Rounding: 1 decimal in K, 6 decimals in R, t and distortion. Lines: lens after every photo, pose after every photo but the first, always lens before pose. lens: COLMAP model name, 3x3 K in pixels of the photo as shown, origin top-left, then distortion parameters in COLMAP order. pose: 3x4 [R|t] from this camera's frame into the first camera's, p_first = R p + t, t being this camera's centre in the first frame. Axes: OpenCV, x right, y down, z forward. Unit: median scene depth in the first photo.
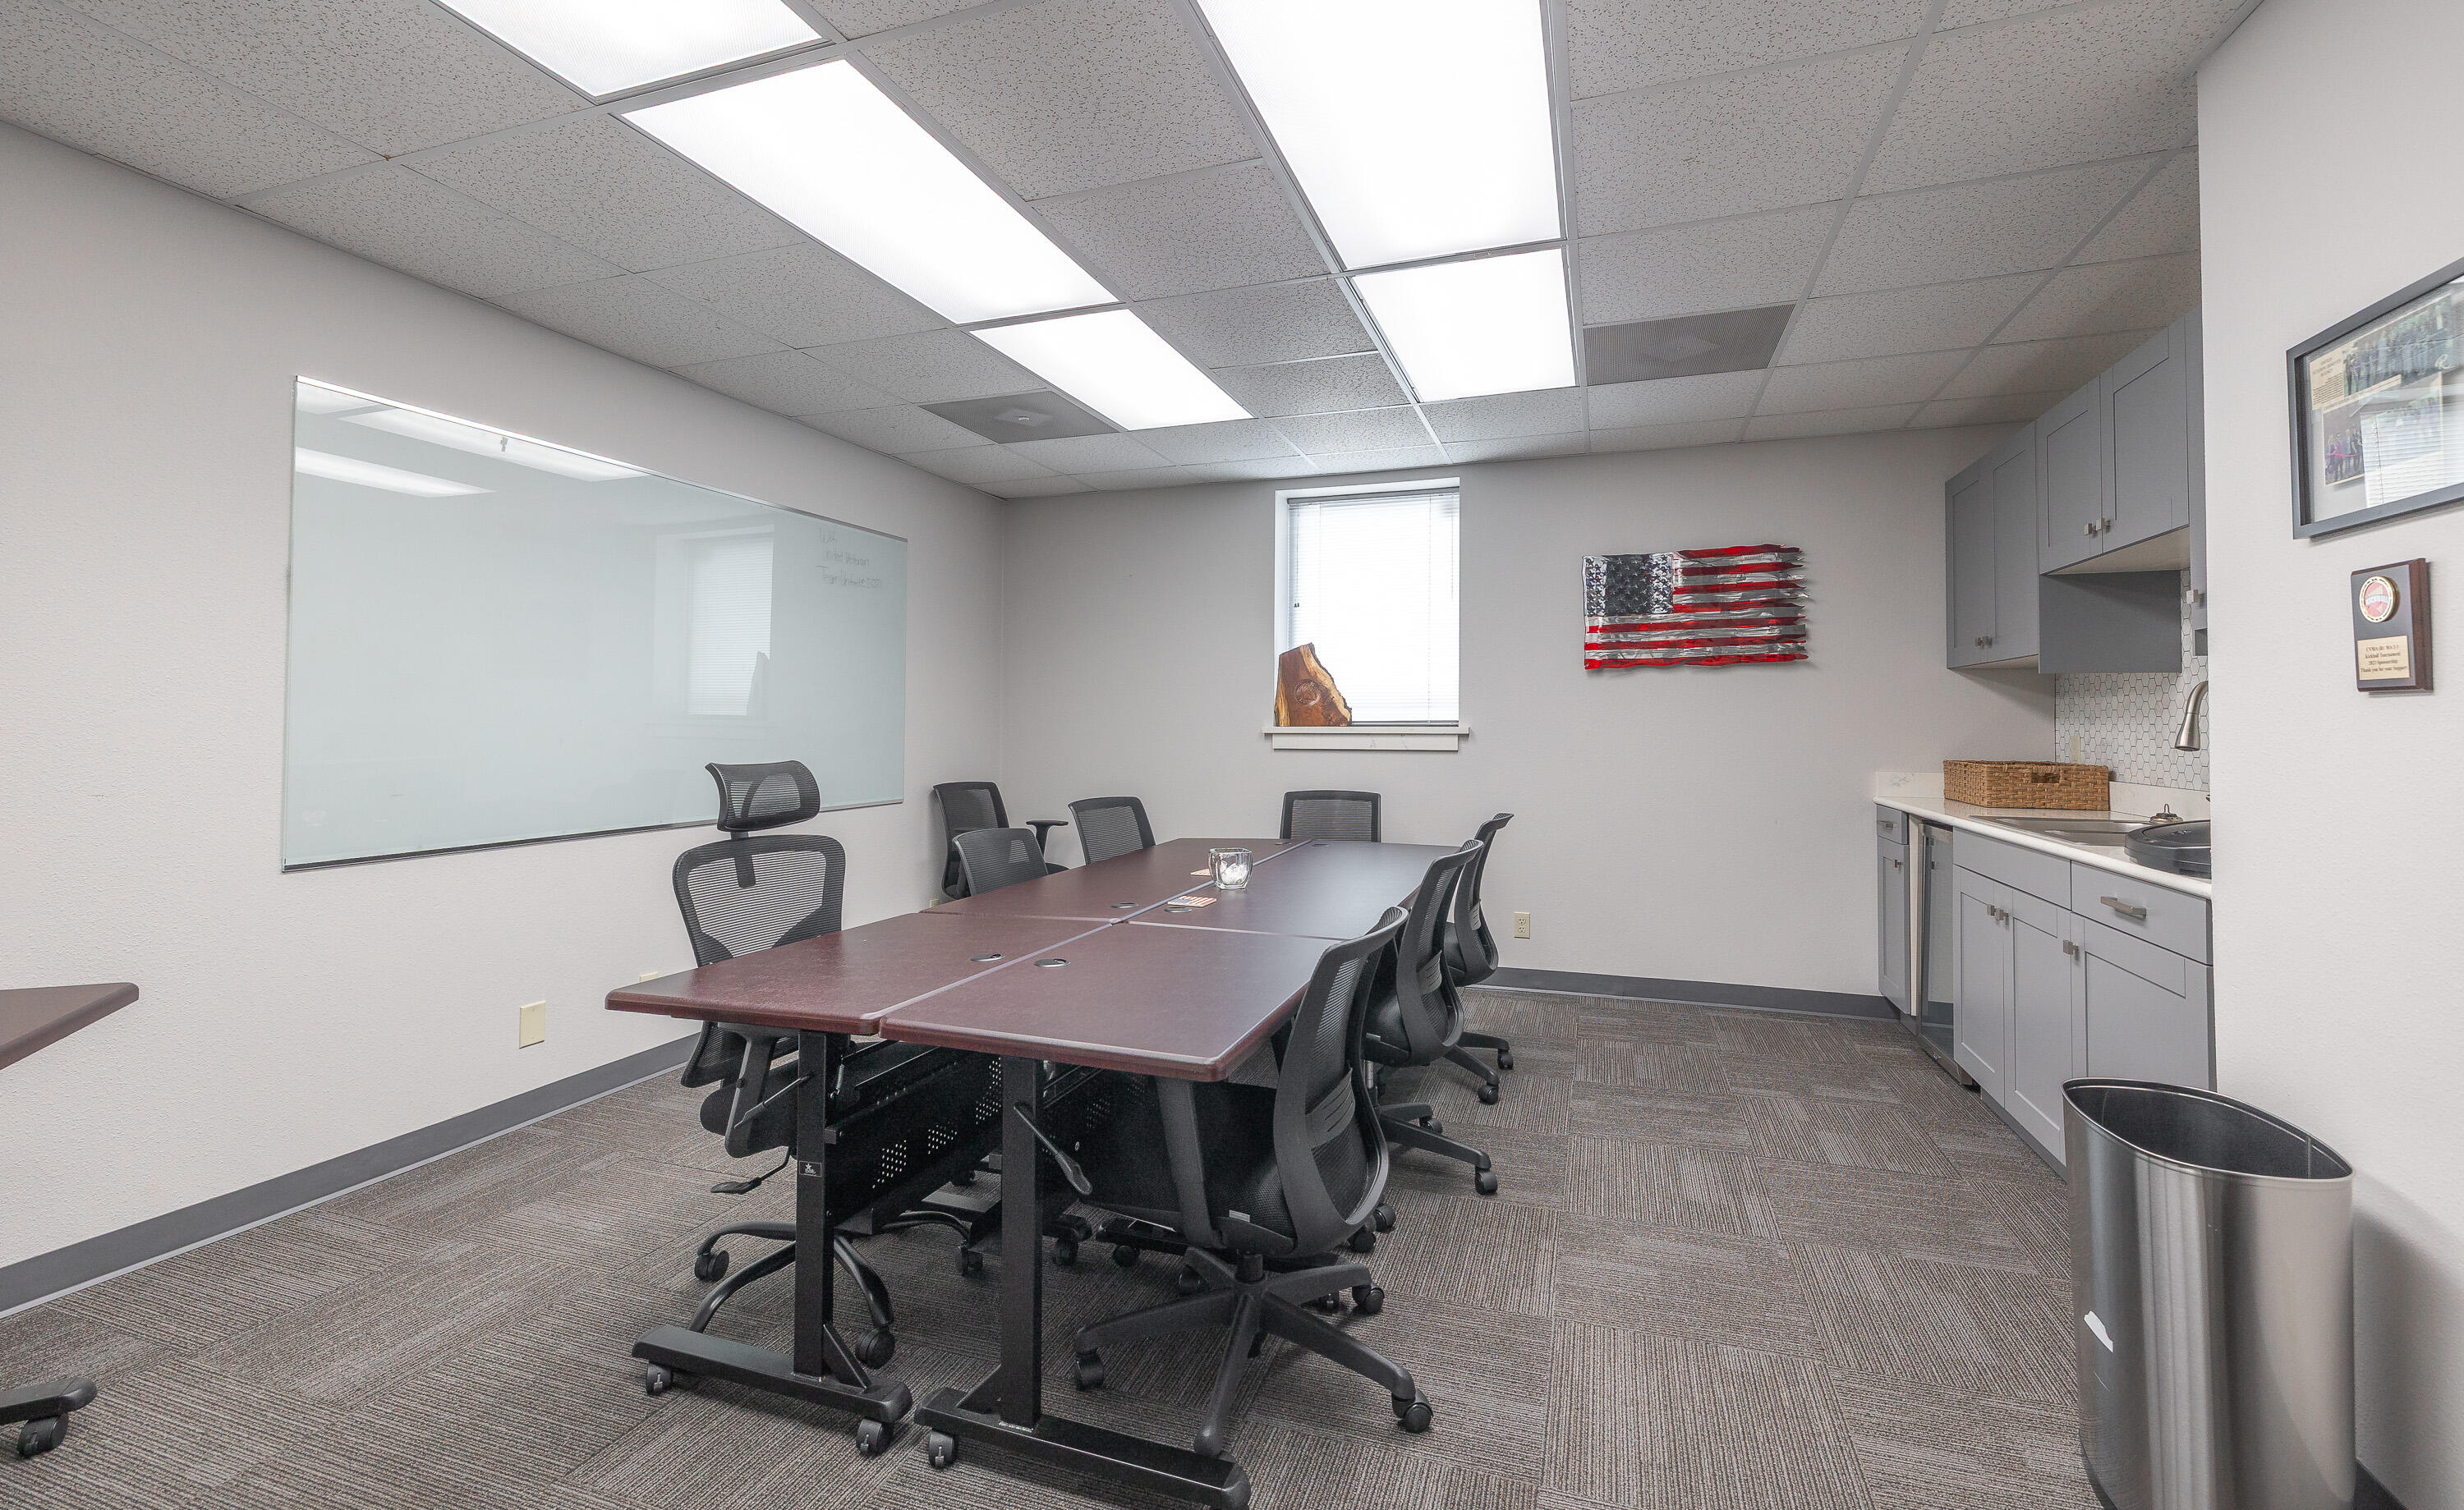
lens RADIAL K [[1052.1, 0, 1239.9], [0, 1052.1, 697.0], [0, 0, 1]] dist [0.002650, 0.000126]
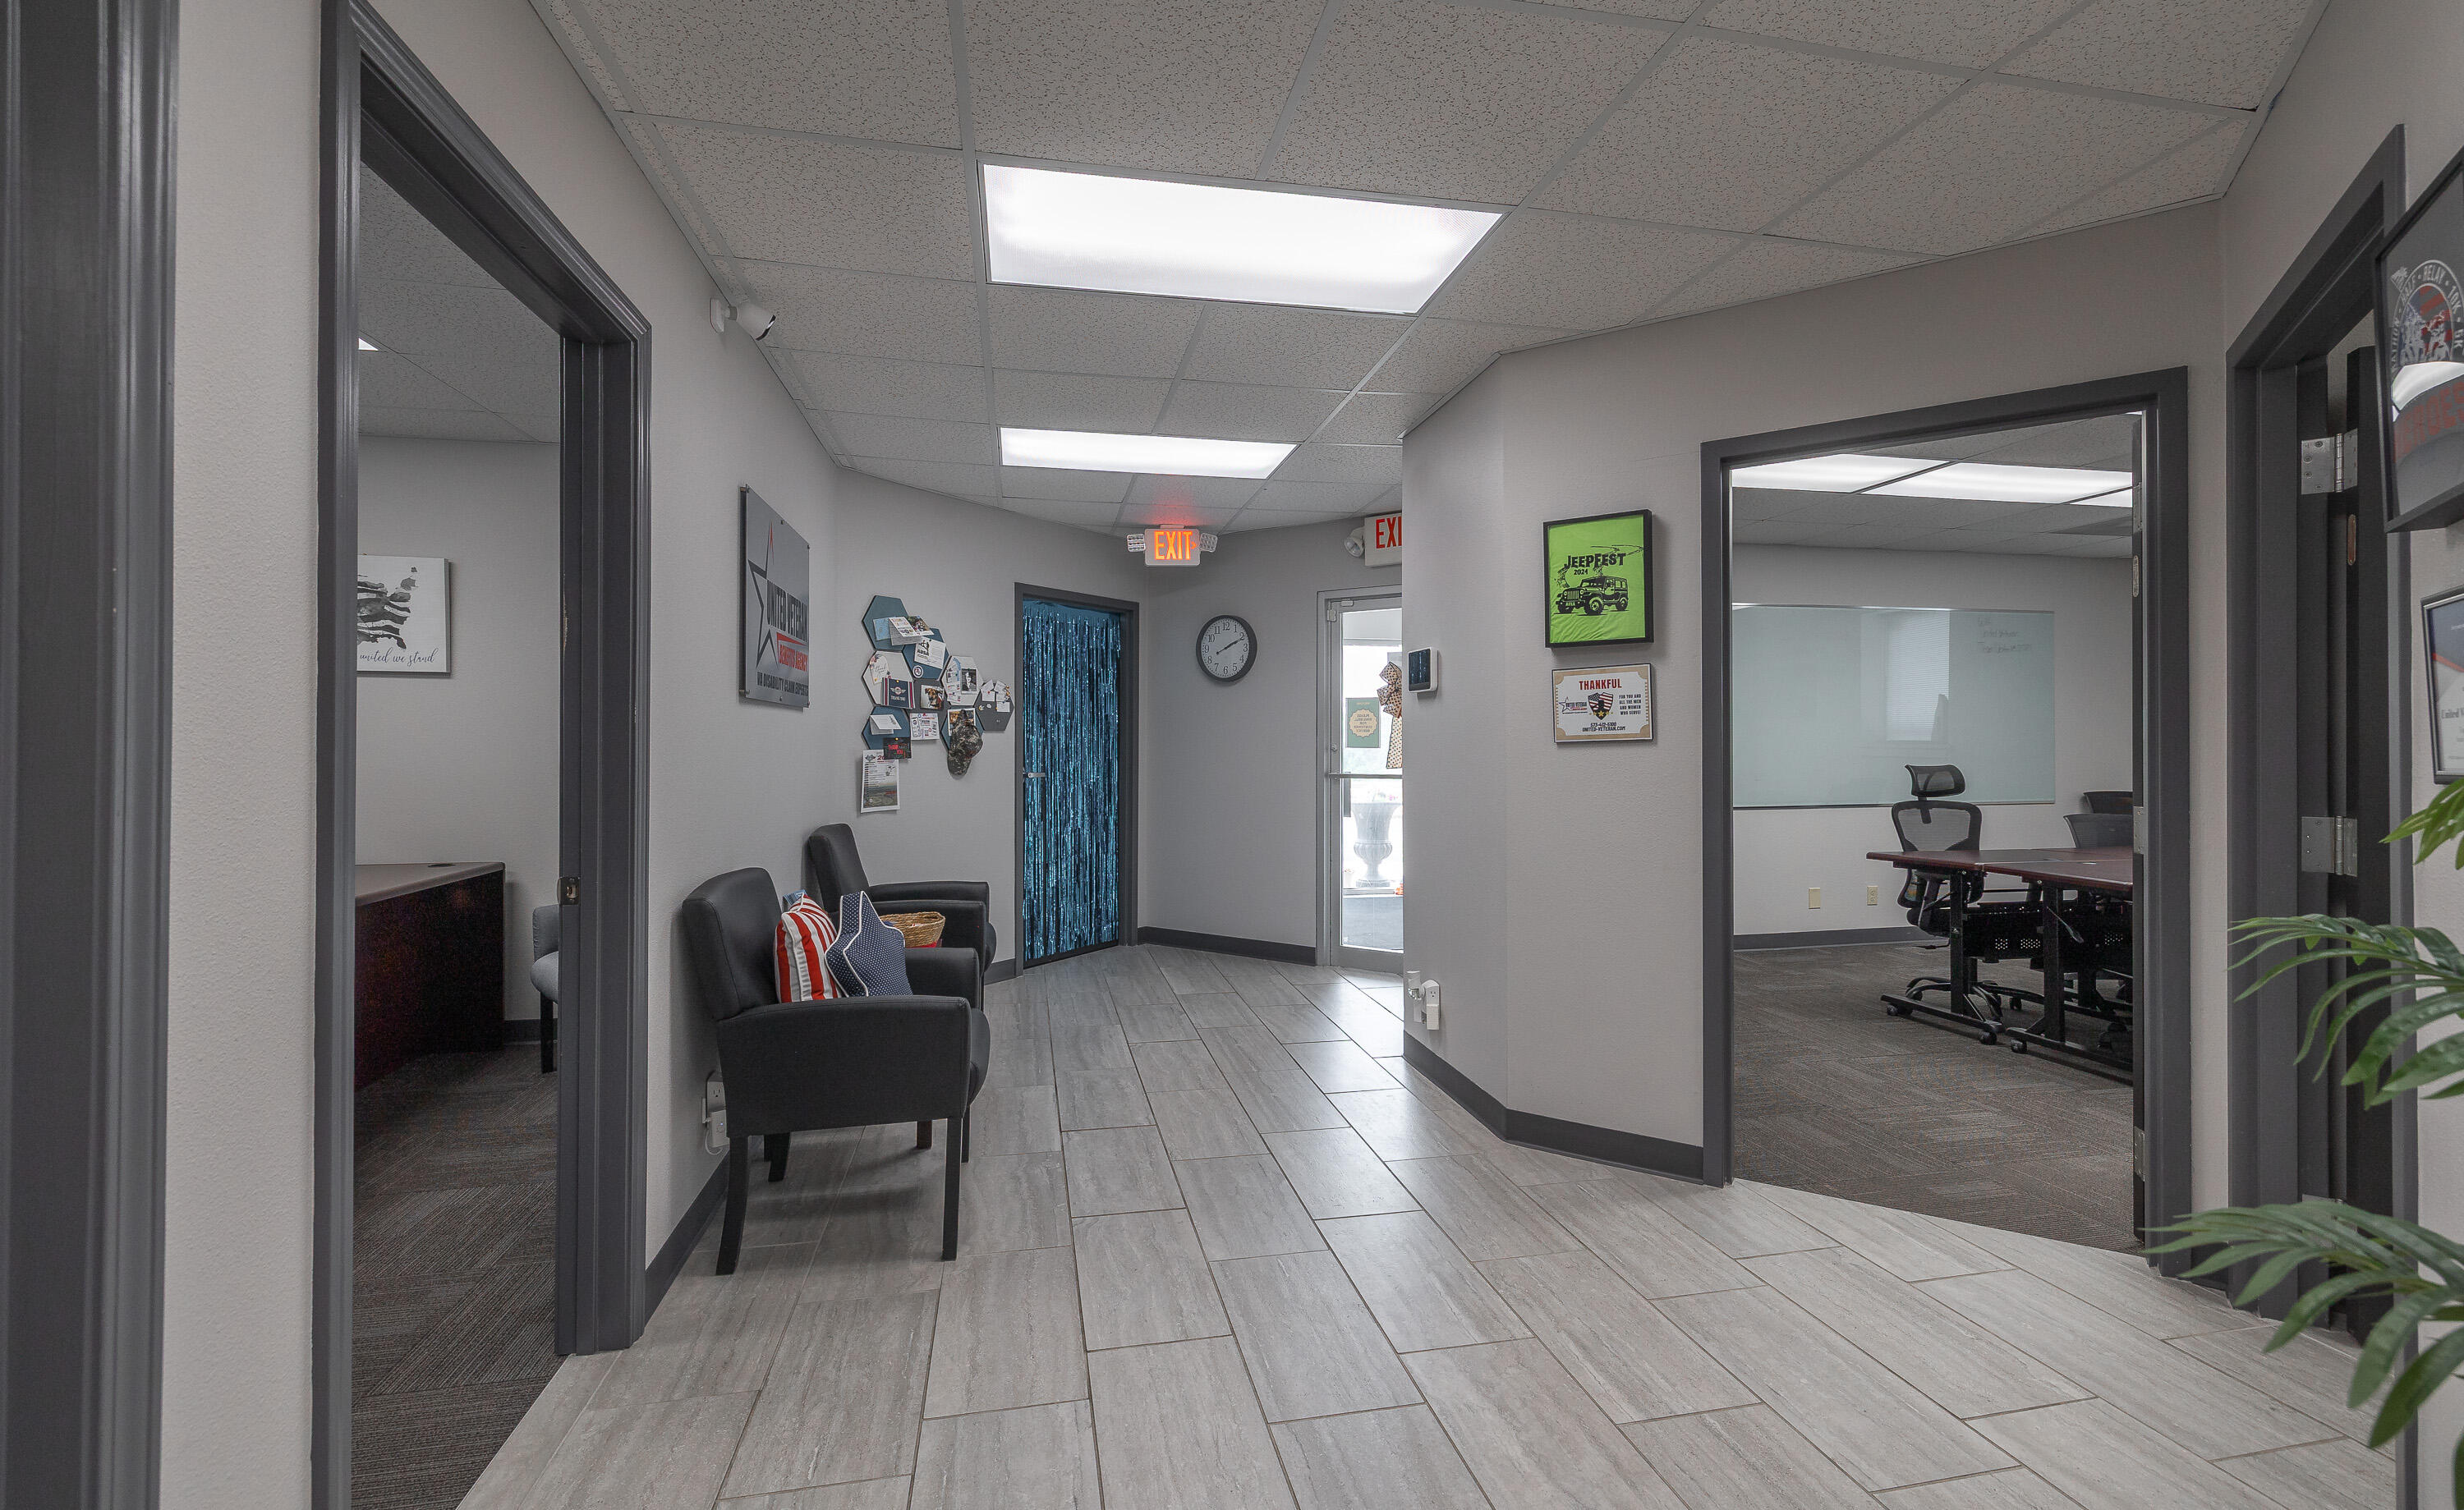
lens RADIAL K [[1052.1, 0, 1236.1], [0, 1052.1, 739.5], [0, 0, 1]] dist [0.002650, 0.000126]
pose [[0.513799, -0.007664, -0.857876, 0.634765], [0.028998, 0.999544, 0.008437, -0.046667], [0.857420, -0.029212, 0.513787, -1.270343]]
